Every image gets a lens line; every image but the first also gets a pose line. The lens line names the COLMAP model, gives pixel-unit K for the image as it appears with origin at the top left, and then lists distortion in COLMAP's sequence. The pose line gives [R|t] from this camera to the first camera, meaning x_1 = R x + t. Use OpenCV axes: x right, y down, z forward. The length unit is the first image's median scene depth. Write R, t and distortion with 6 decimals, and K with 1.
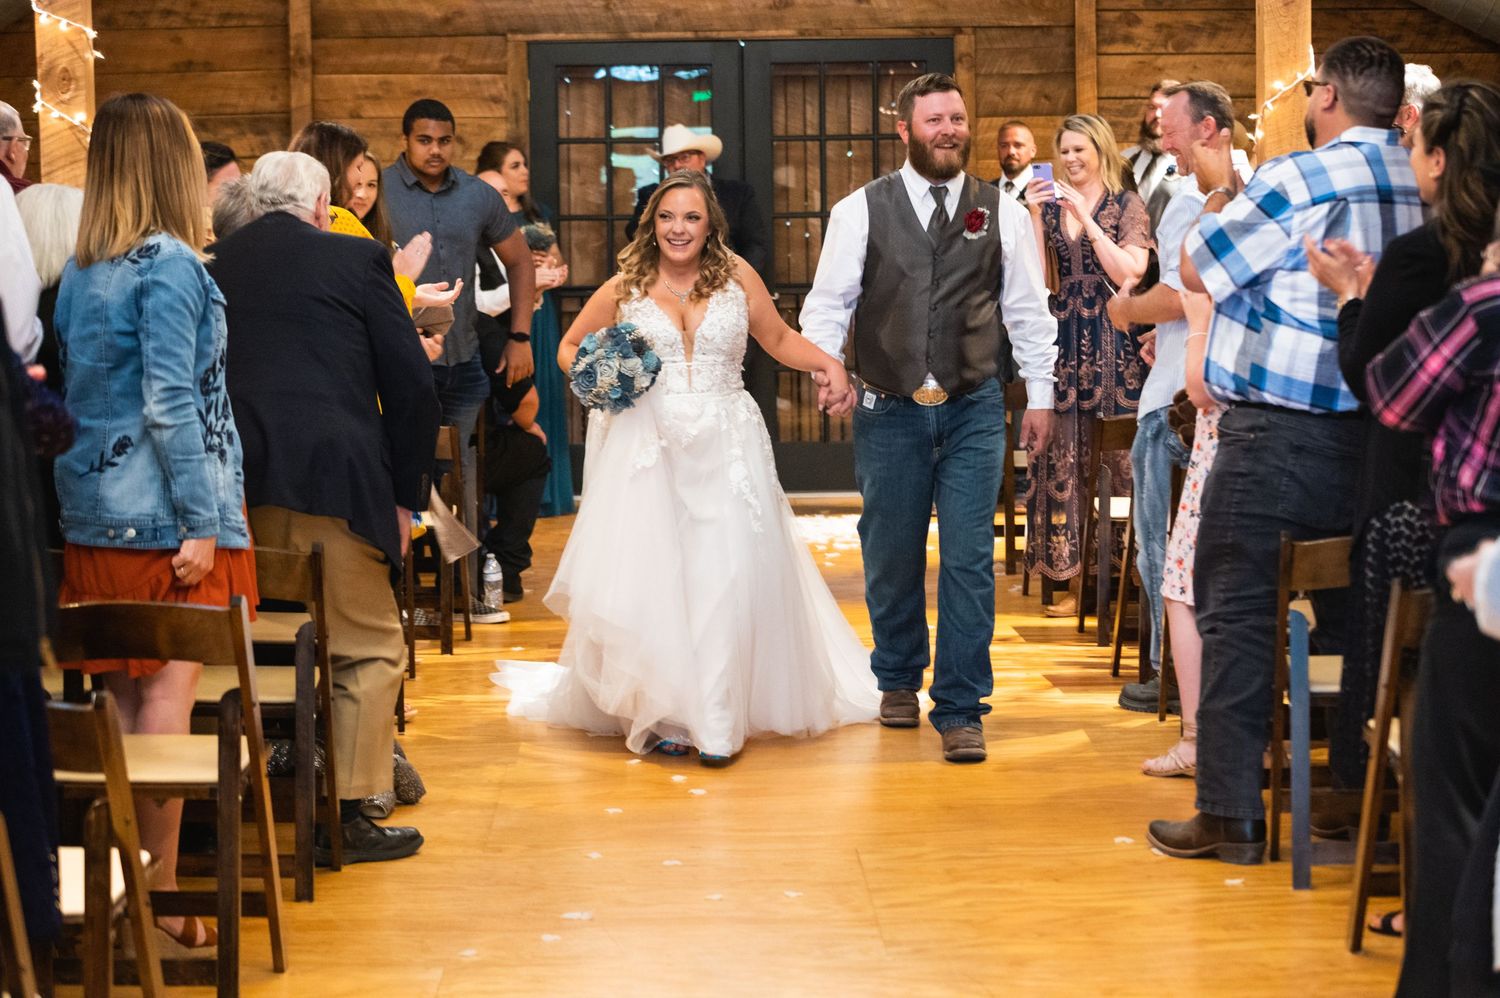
lens RADIAL K [[3564.9, 0, 750.0], [0, 3564.9, 499.0], [0, 0, 1]] dist [-0.012332, -0.377729]
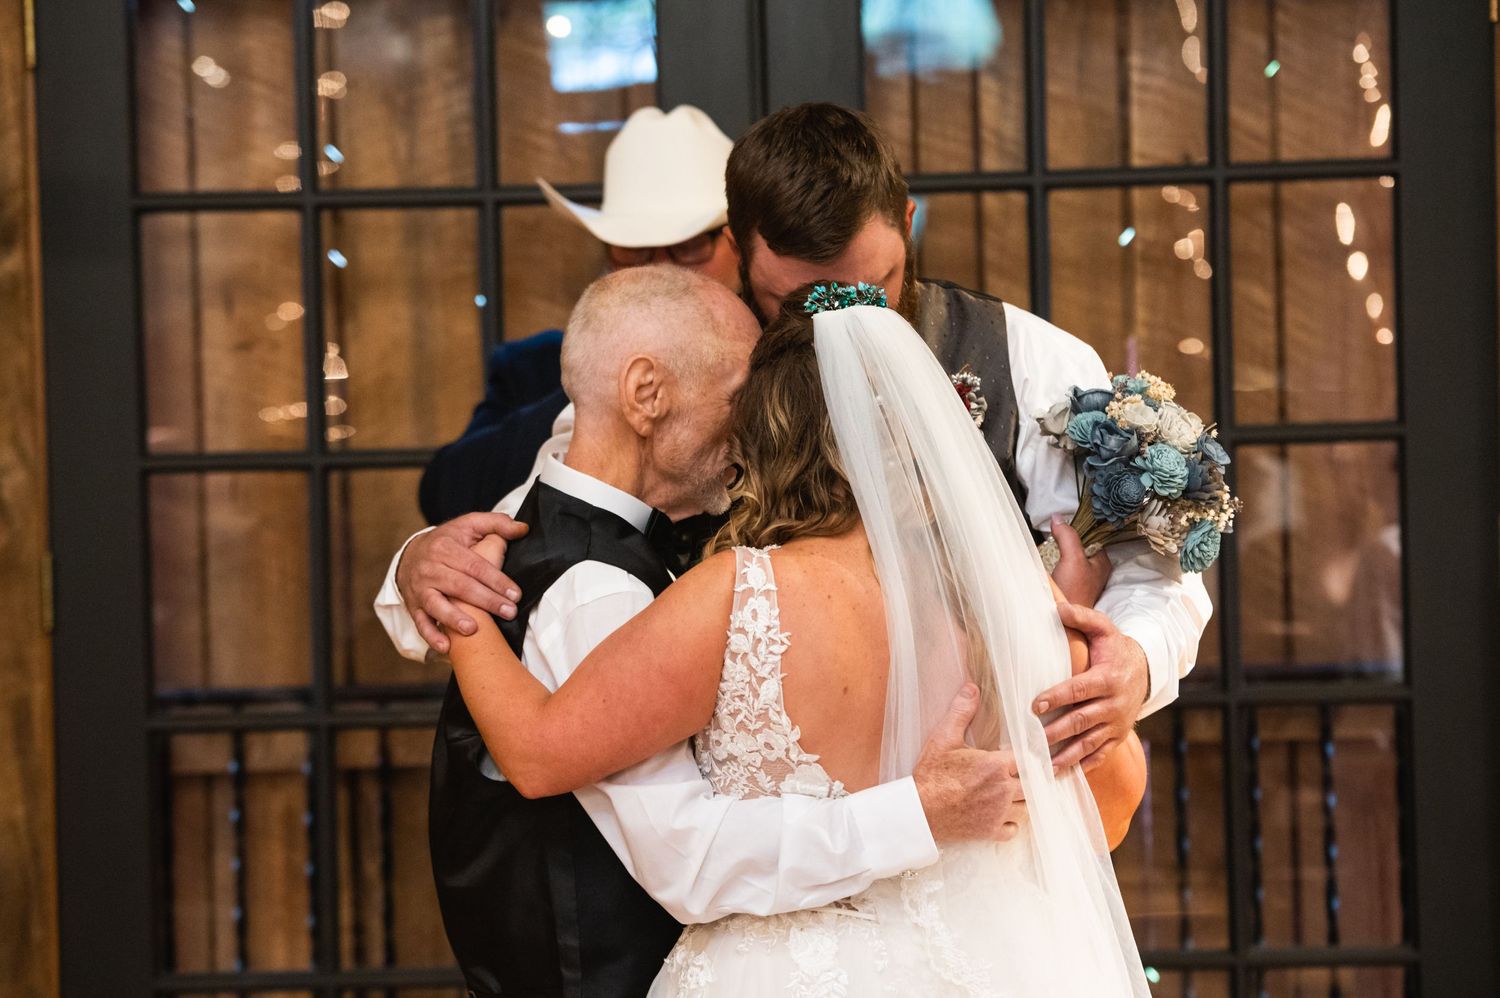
lens RADIAL K [[5233.1, 0, 750.0], [0, 5233.1, 499.0], [0, 0, 1]] dist [0.272820, 3.058969]
pose [[0.999341, -0.012915, -0.033923, 0.011055], [0.010612, 0.997681, -0.067226, -0.046033], [0.034712, 0.066821, 0.997161, 0.567693]]
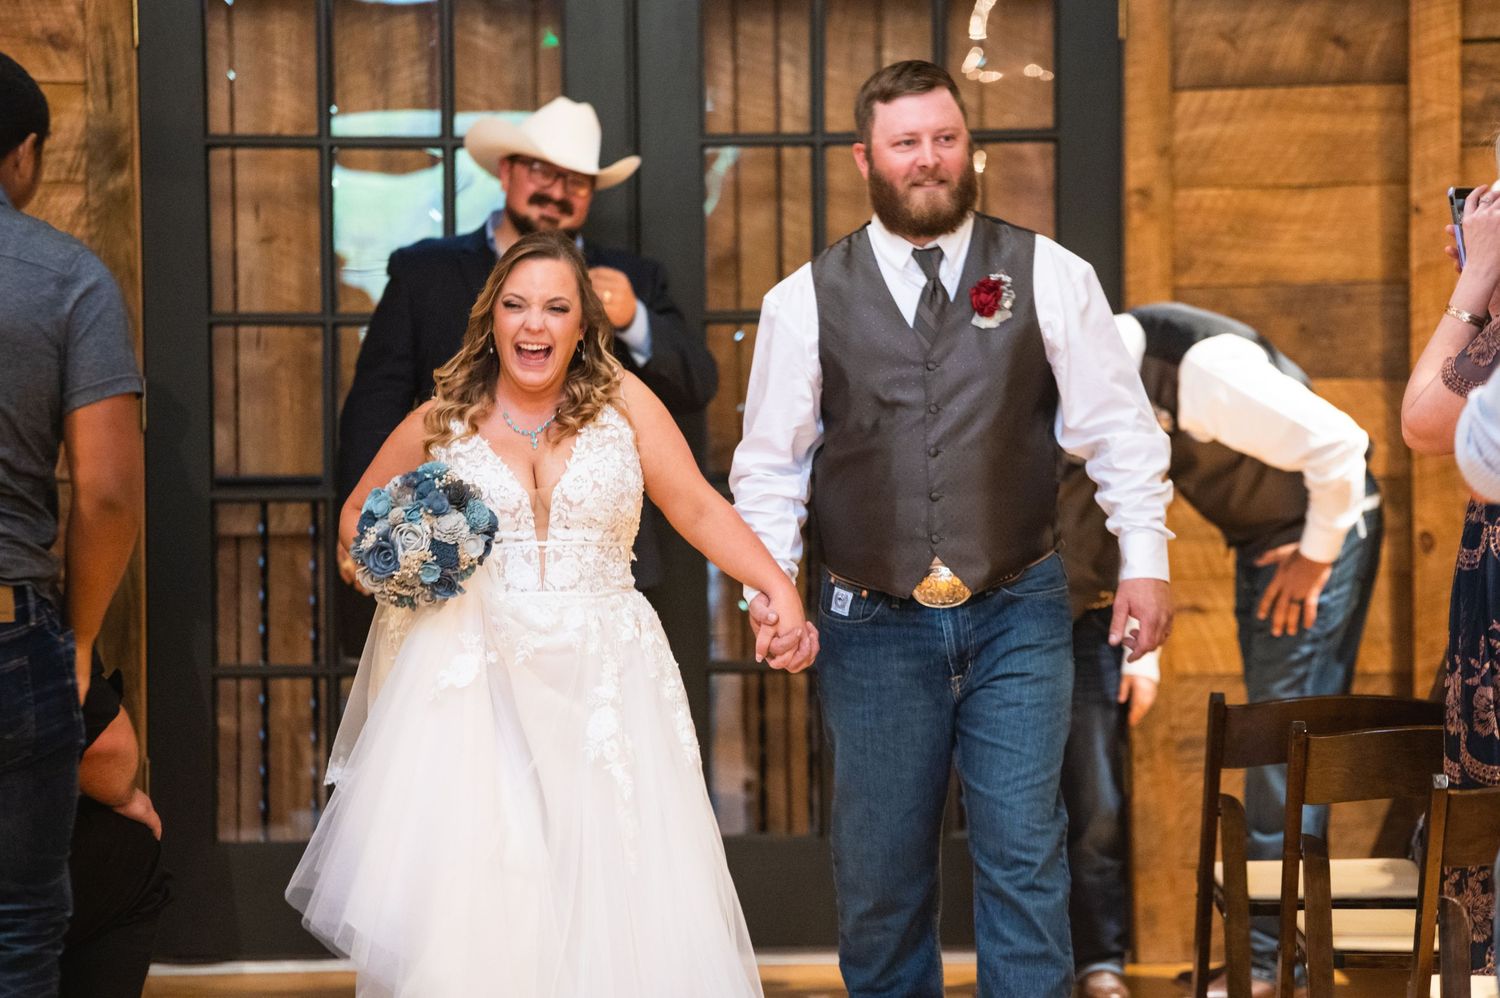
lens RADIAL K [[8630.1, 0, 752.1], [0, 8630.1, 553.0], [0, 0, 1]] dist [0.511094, 147.816991]
pose [[0.999931, 0.002474, 0.011478, 0.000185], [-0.001868, 0.998619, -0.052502, 0.005236], [-0.011592, 0.052477, 0.998555, -0.058019]]
